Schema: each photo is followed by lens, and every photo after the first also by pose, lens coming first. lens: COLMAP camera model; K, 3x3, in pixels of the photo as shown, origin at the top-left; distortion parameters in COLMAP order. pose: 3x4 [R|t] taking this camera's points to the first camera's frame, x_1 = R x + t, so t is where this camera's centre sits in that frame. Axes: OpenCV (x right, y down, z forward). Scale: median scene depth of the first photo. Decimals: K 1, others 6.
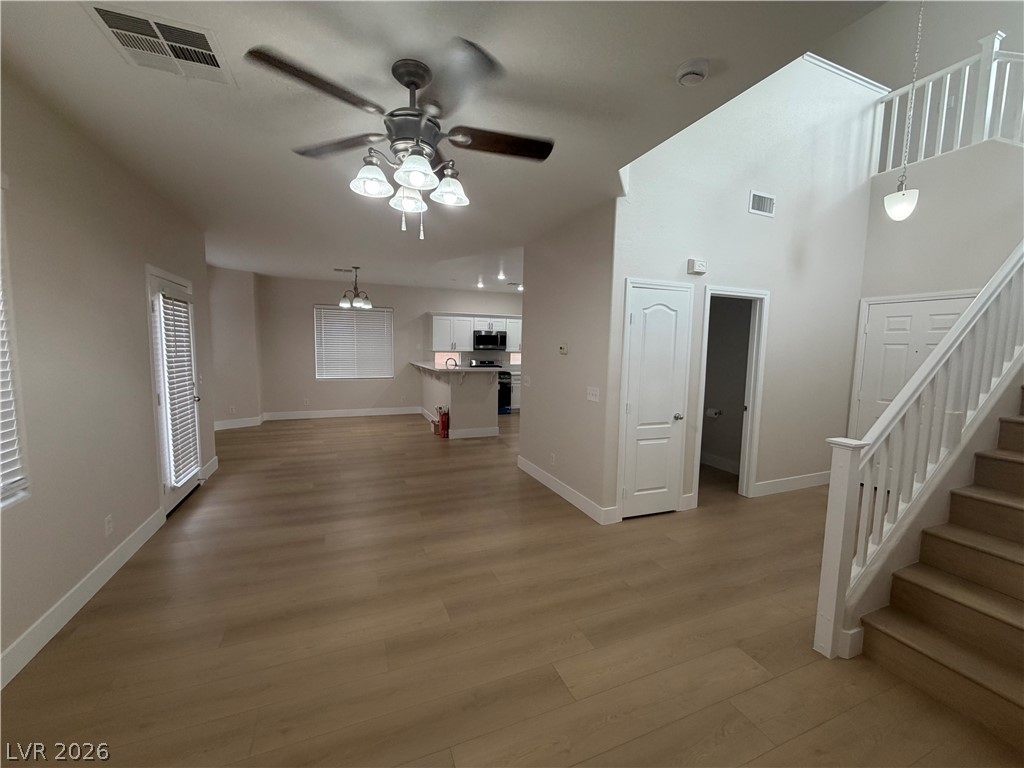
lens RADIAL K [[410.0, 0, 513.6], [0, 410.0, 381.9], [0, 0, 1]] dist [0.002426, -0.000412]
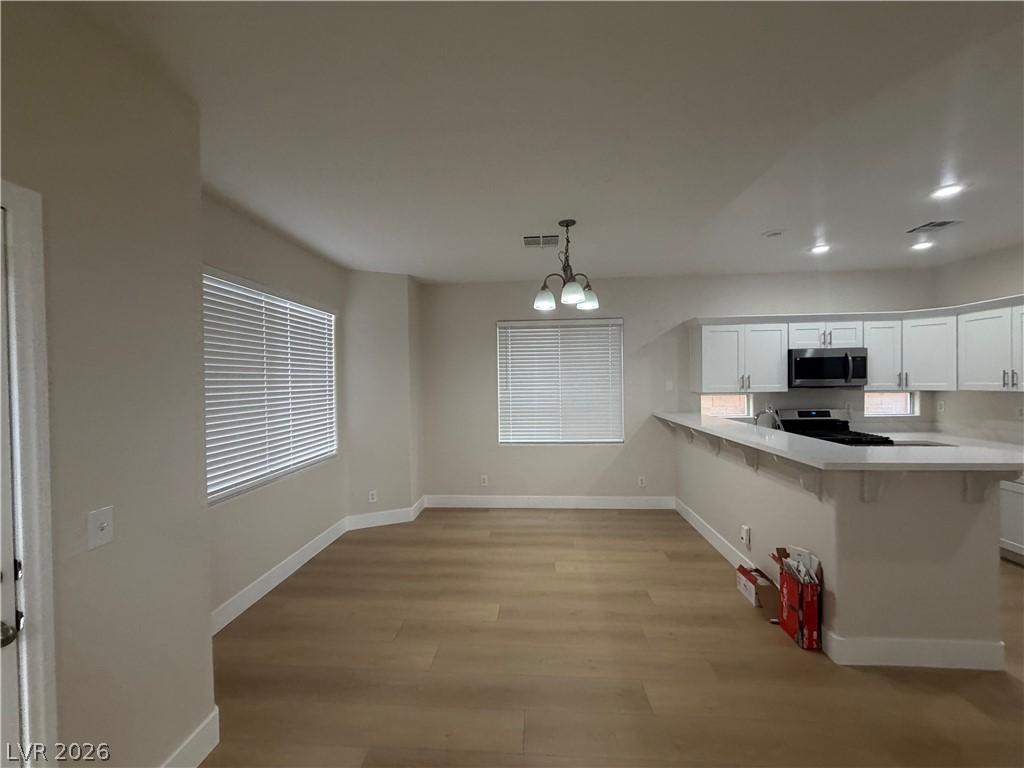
lens RADIAL K [[410.0, 0, 508.4], [0, 410.0, 384.7], [0, 0, 1]] dist [0.002426, -0.000412]
pose [[0.892063, -0.023279, -0.451312, -0.185523], [-0.010363, 0.997356, -0.071929, -0.047611], [0.451793, 0.068843, 0.889463, 0.442981]]
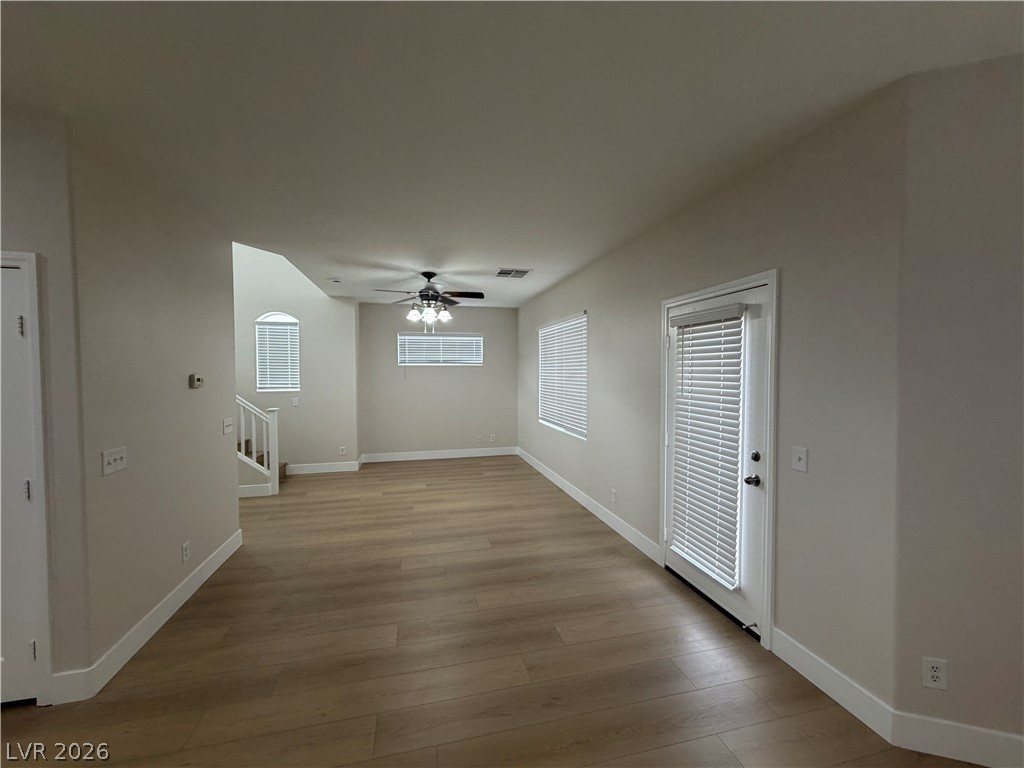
lens RADIAL K [[410.0, 0, 512.9], [0, 410.0, 383.8], [0, 0, 1]] dist [0.002426, -0.000412]
pose [[-0.987700, -0.018397, 0.155273, -0.260135], [0.000441, 0.992723, 0.120421, -0.078319], [-0.156359, 0.119008, -0.980505, 0.777466]]
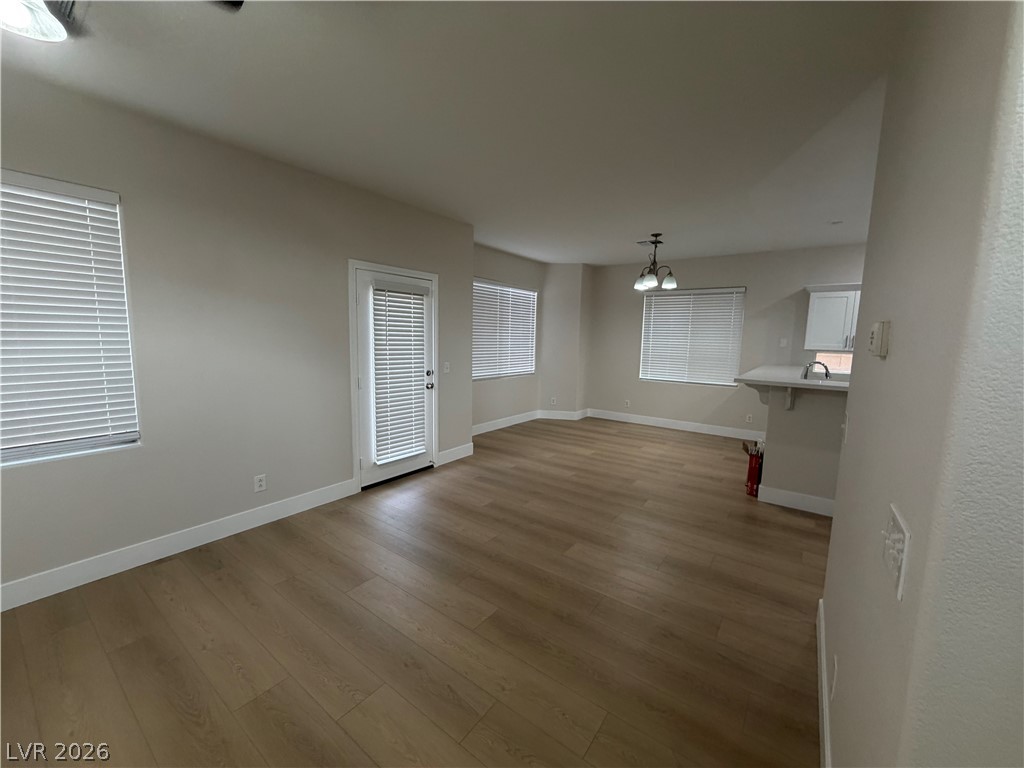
lens RADIAL K [[410.0, 0, 510.4], [0, 410.0, 385.8], [0, 0, 1]] dist [0.002426, -0.000412]
pose [[0.513670, 0.100169, -0.852121, 0.112791], [-0.087643, 0.994092, 0.064025, -0.022318], [0.853500, 0.041795, 0.519414, 0.306515]]
